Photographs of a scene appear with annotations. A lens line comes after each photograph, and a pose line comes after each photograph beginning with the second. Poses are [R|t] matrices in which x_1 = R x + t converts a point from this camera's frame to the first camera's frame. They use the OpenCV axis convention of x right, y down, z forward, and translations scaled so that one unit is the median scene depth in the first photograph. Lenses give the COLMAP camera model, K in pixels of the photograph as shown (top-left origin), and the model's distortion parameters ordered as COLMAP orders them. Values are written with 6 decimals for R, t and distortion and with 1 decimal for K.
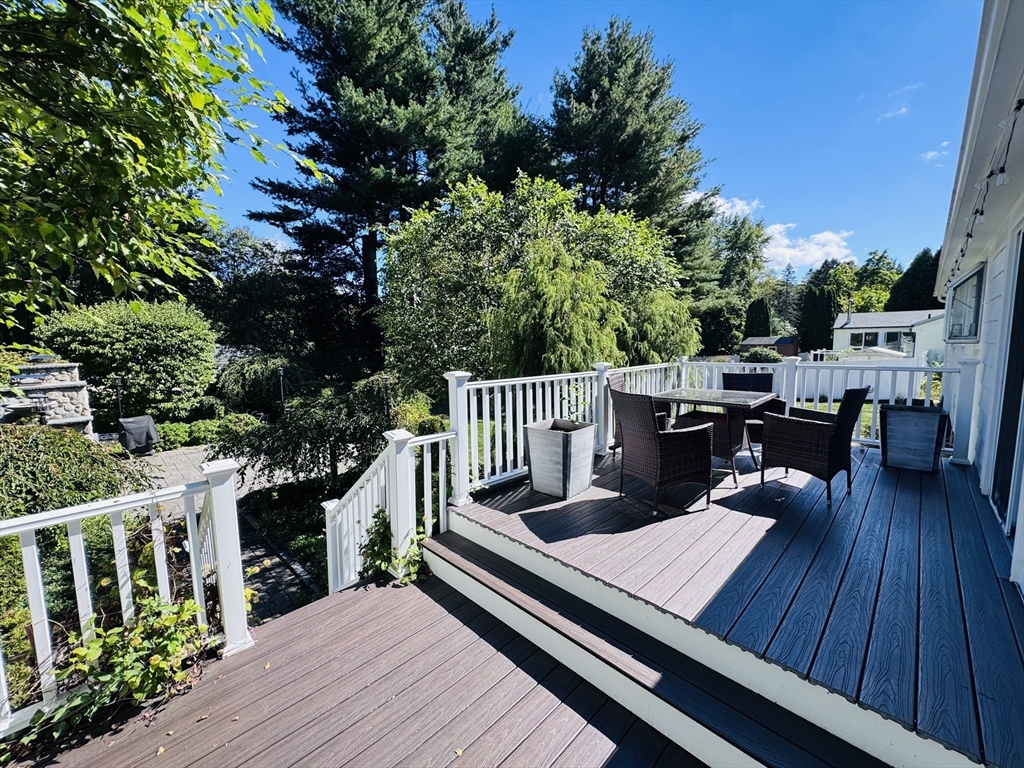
lens RADIAL K [[414.2, 0, 507.7], [0, 414.2, 384.1], [0, 0, 1]] dist [0.005886, -0.000115]
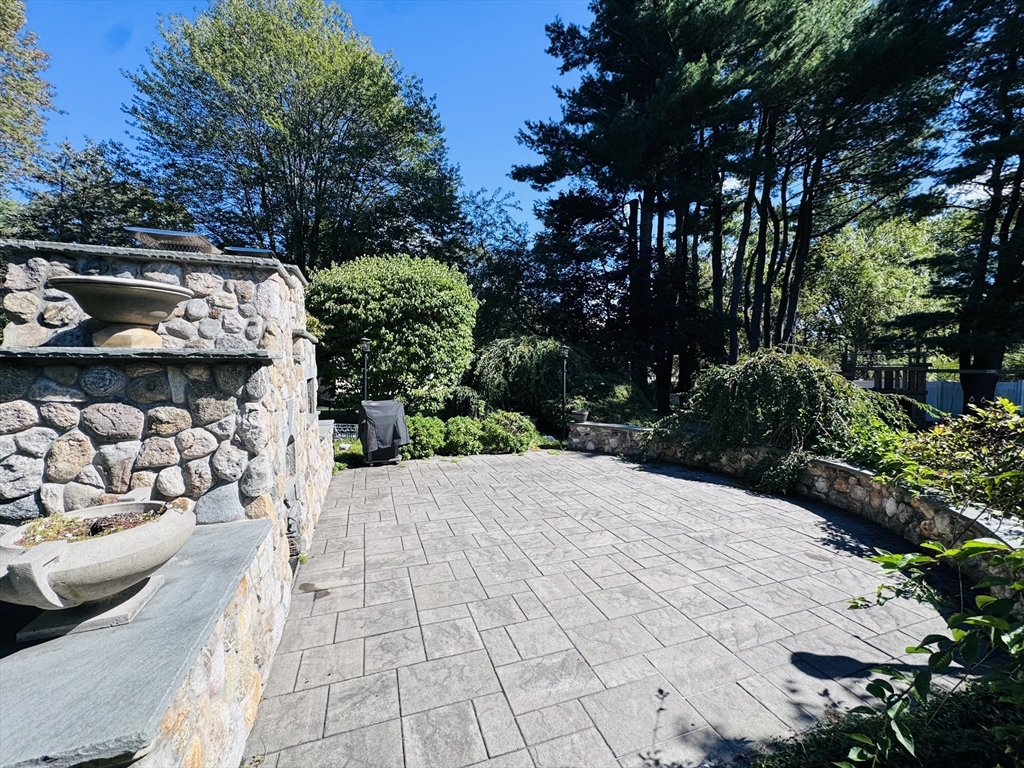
lens RADIAL K [[414.2, 0, 513.3], [0, 414.2, 384.0], [0, 0, 1]] dist [0.005886, -0.000115]
pose [[0.905459, 0.046296, -0.421901, -0.386334], [-0.072698, 0.996260, -0.046699, 0.059477], [0.418161, 0.072956, 0.905439, 0.439477]]
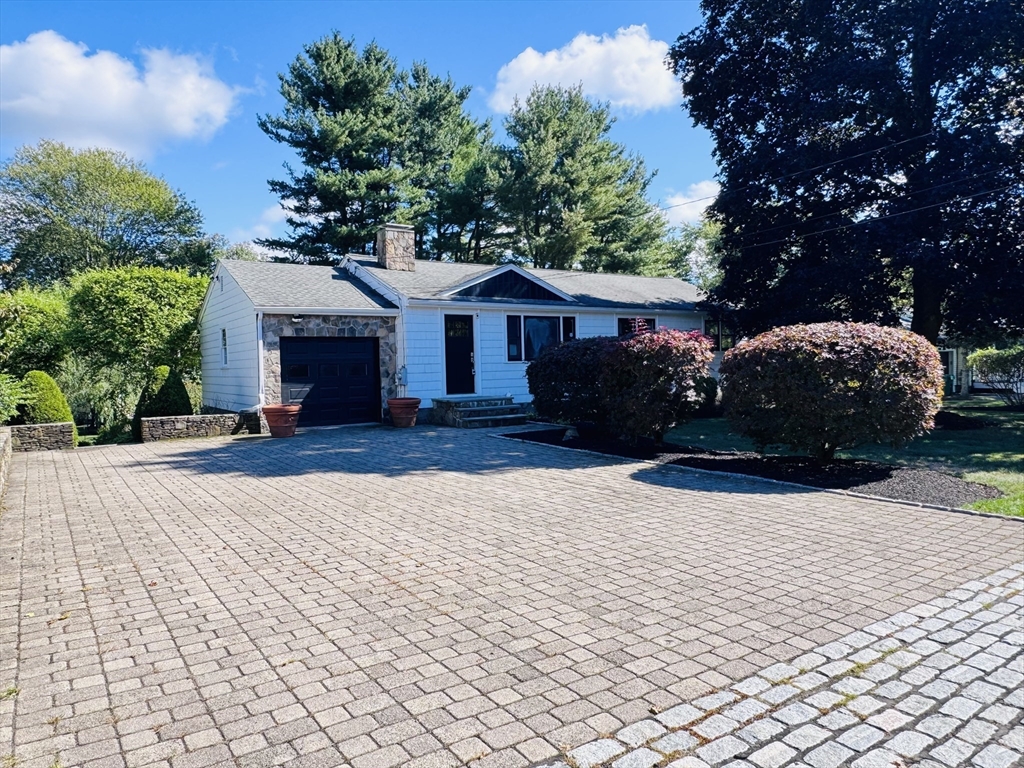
lens RADIAL K [[697.9, 0, 512.7], [0, 697.9, 385.8], [0, 0, 1]] dist [0.003247, 0.000384]
pose [[0.982283, -0.001817, -0.187393, 0.878152], [-0.009742, 0.998106, -0.060743, 0.140820], [0.187148, 0.061492, 0.980405, -1.432957]]
